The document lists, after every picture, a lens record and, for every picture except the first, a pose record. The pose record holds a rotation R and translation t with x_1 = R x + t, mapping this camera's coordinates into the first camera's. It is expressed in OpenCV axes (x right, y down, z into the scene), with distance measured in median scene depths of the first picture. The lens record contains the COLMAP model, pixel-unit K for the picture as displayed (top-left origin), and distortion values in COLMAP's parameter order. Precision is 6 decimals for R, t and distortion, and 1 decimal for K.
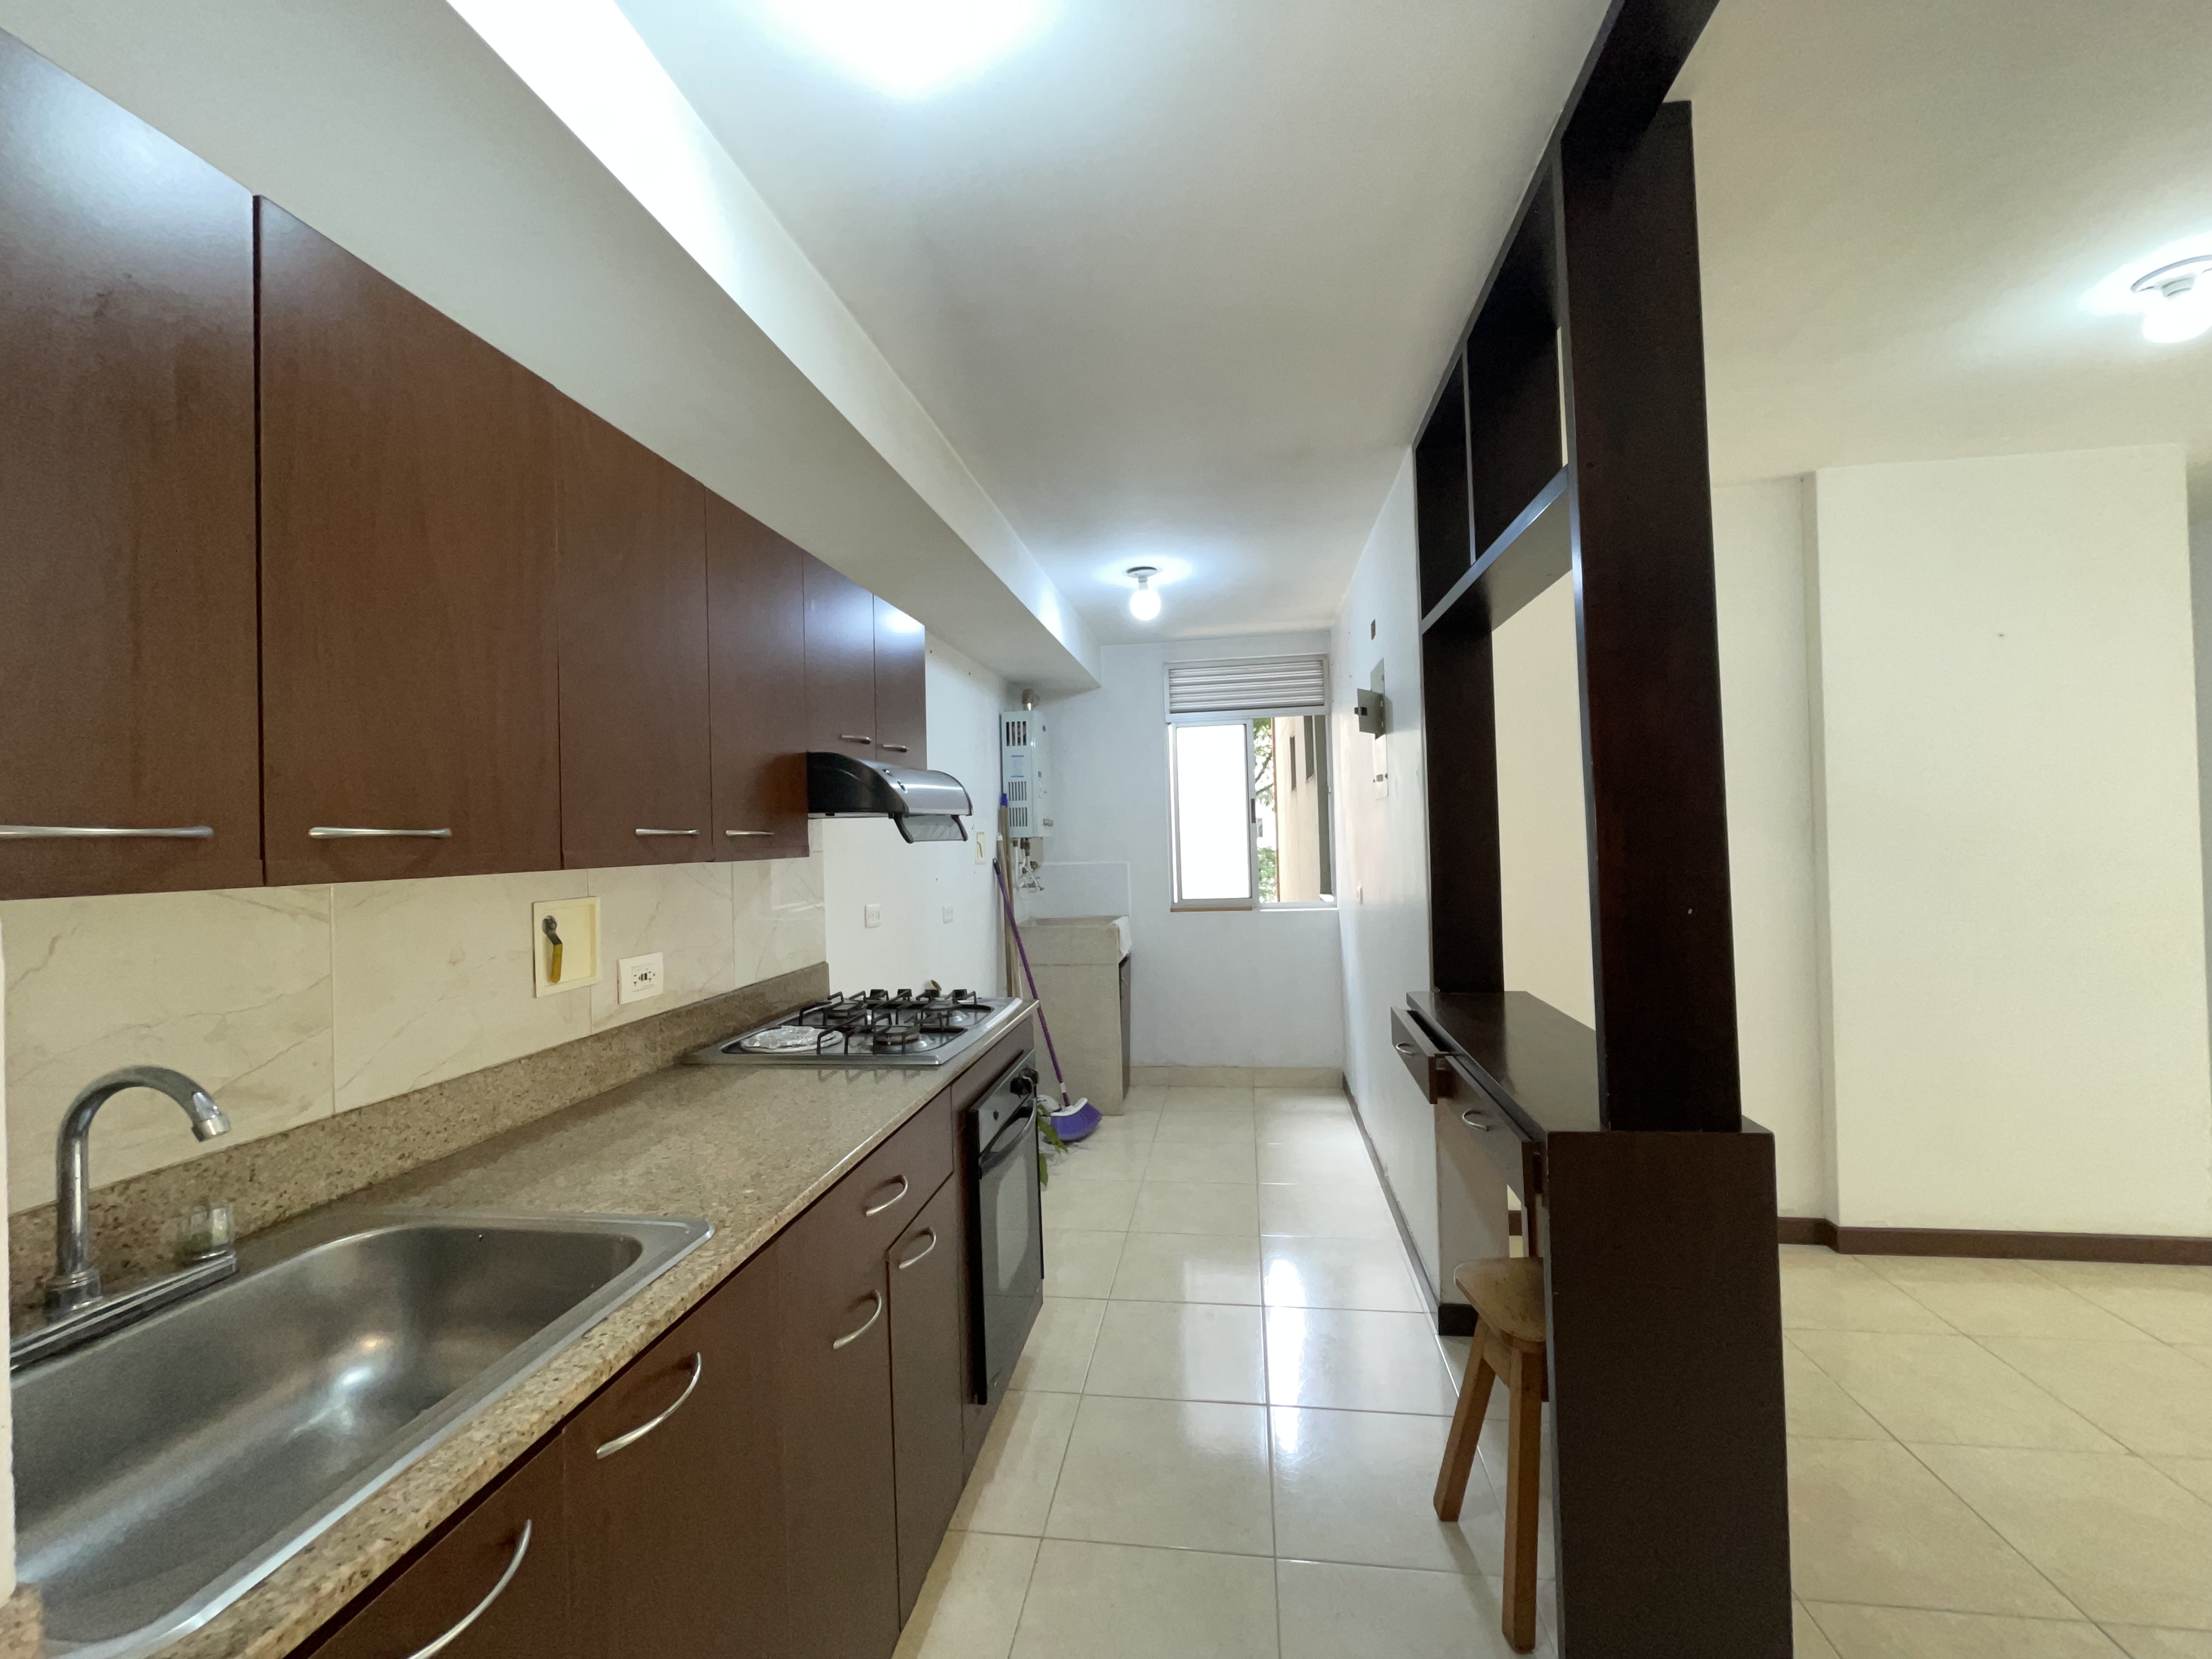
lens RADIAL K [[898.1, 0, 1106.0], [0, 898.1, 827.0], [0, 0, 1]] dist [-0.002575, -0.000322]
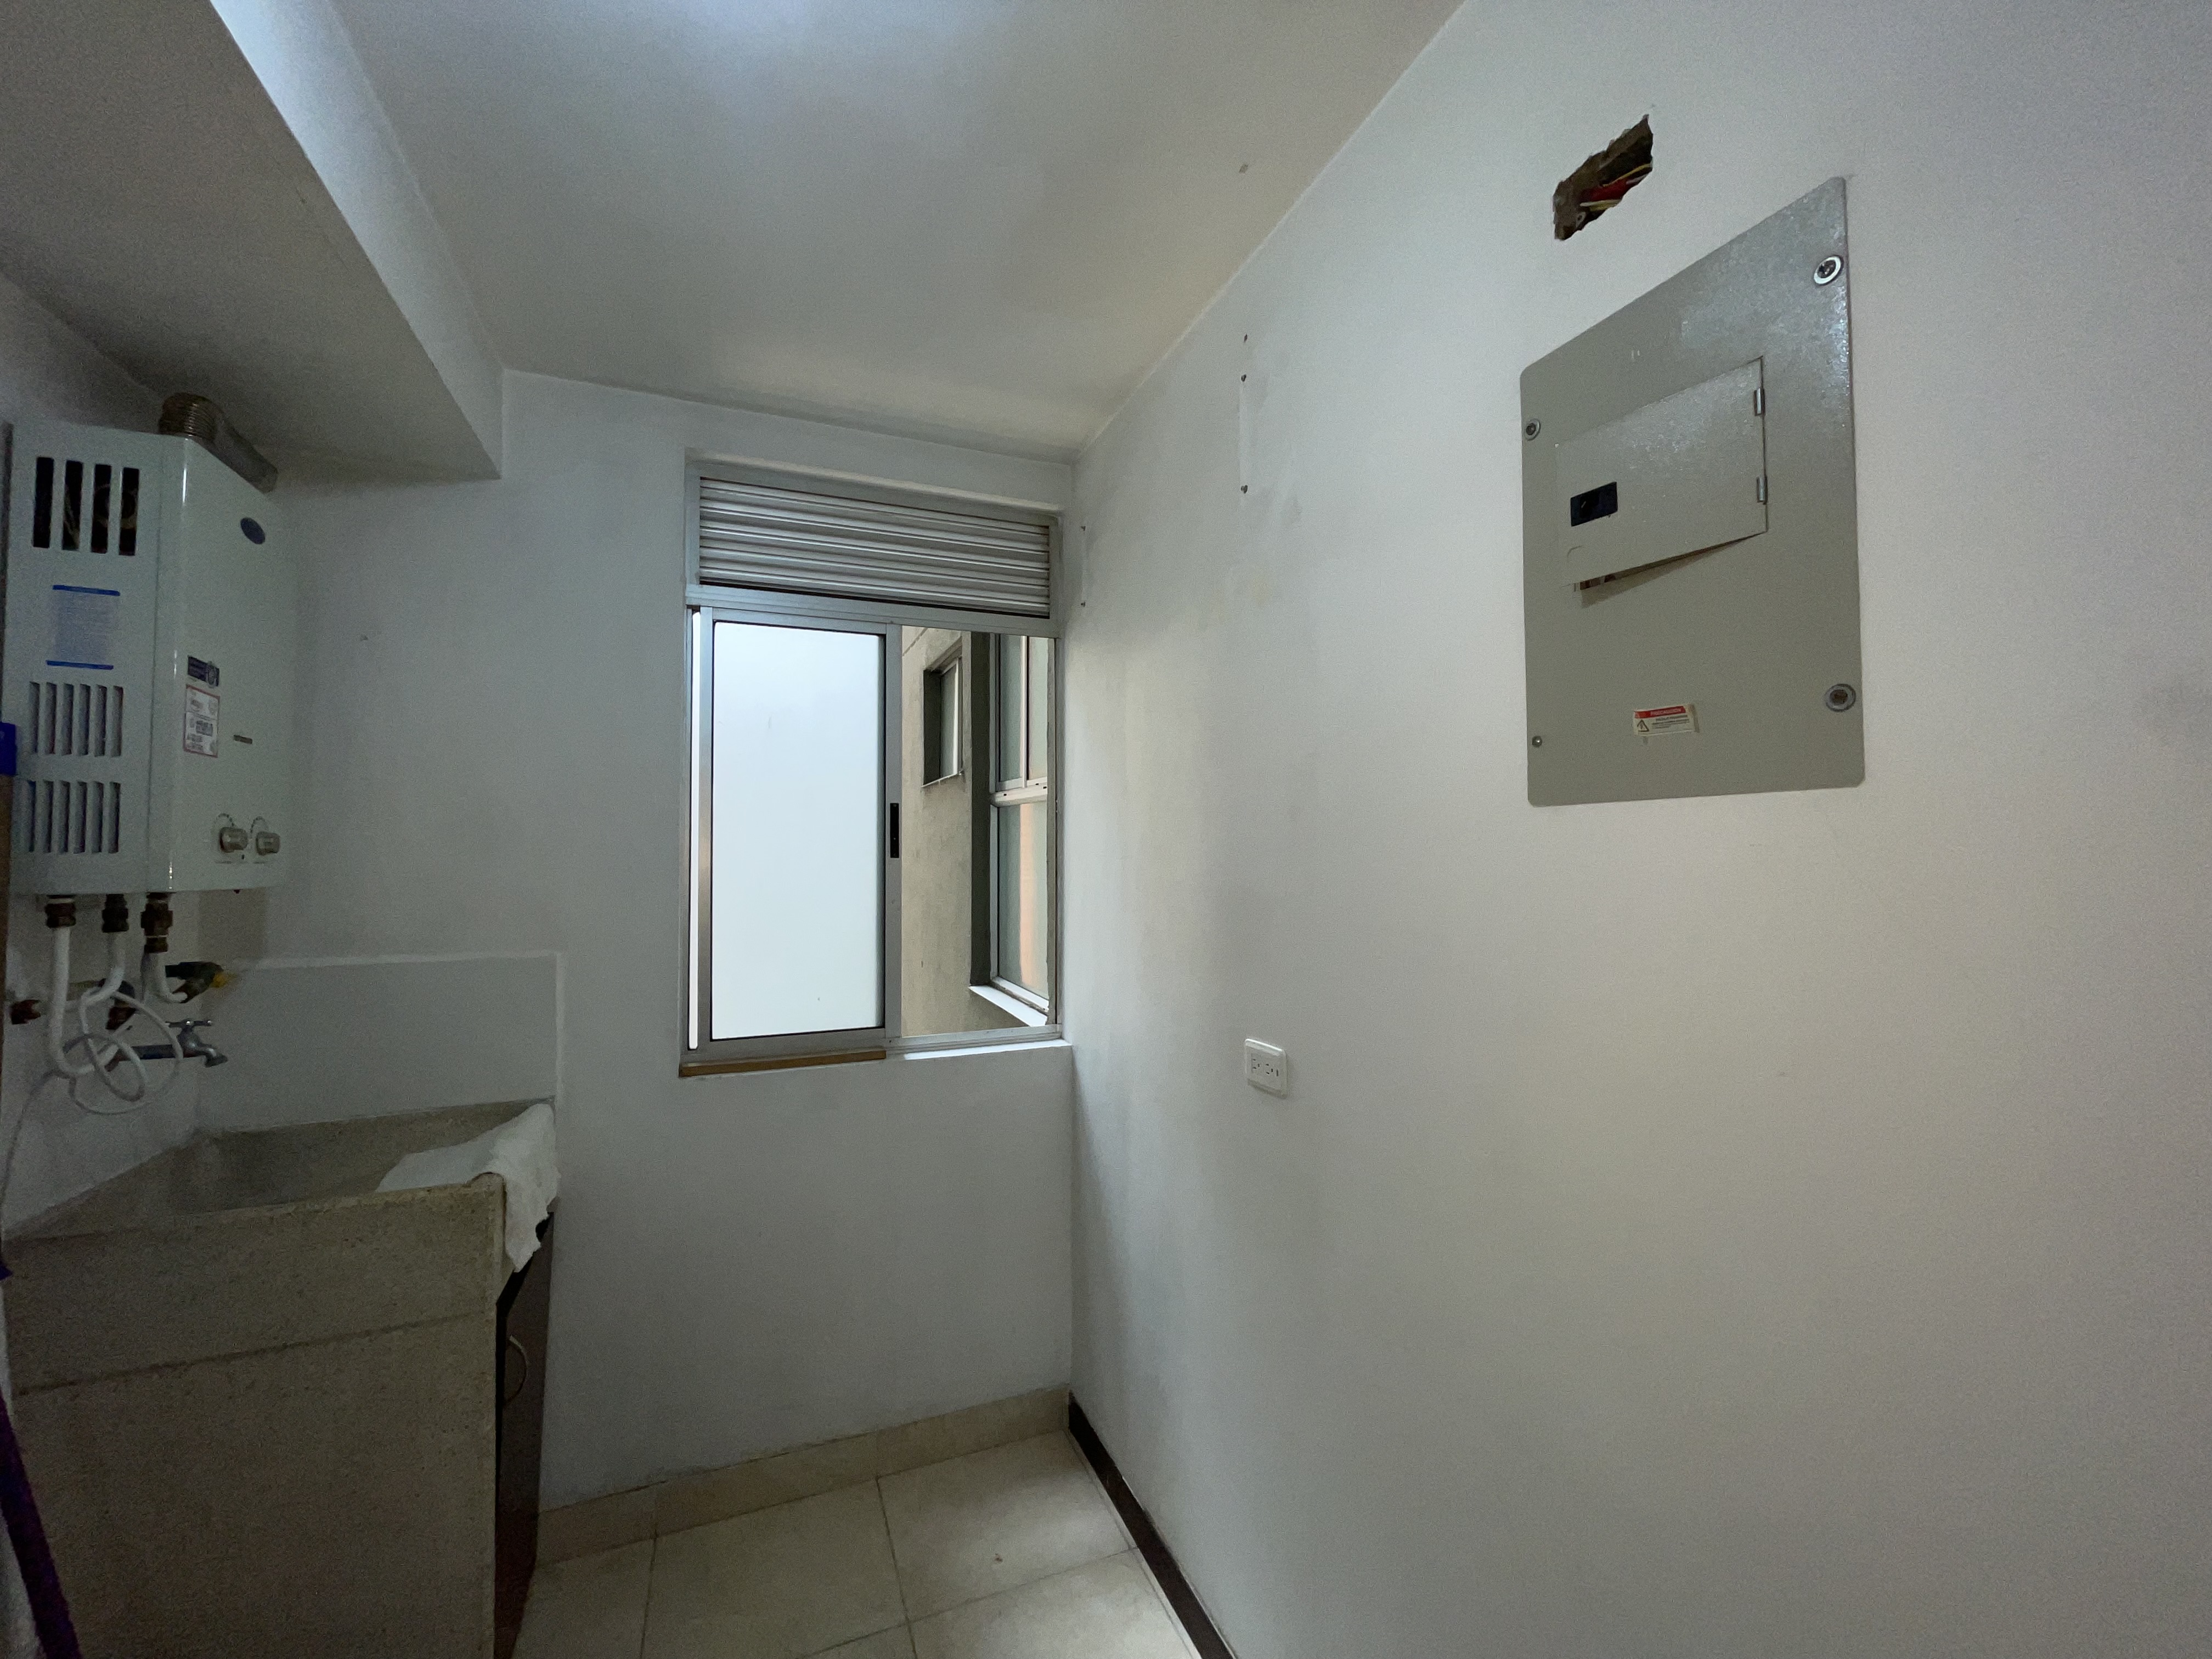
lens RADIAL K [[898.1, 0, 1109.1], [0, 898.1, 832.1], [0, 0, 1]] dist [-0.002575, -0.000322]
pose [[0.861326, 0.038902, 0.506560, 0.030552], [-0.025943, 0.999131, -0.032617, -0.005590], [-0.507389, 0.014952, 0.861587, 0.566741]]
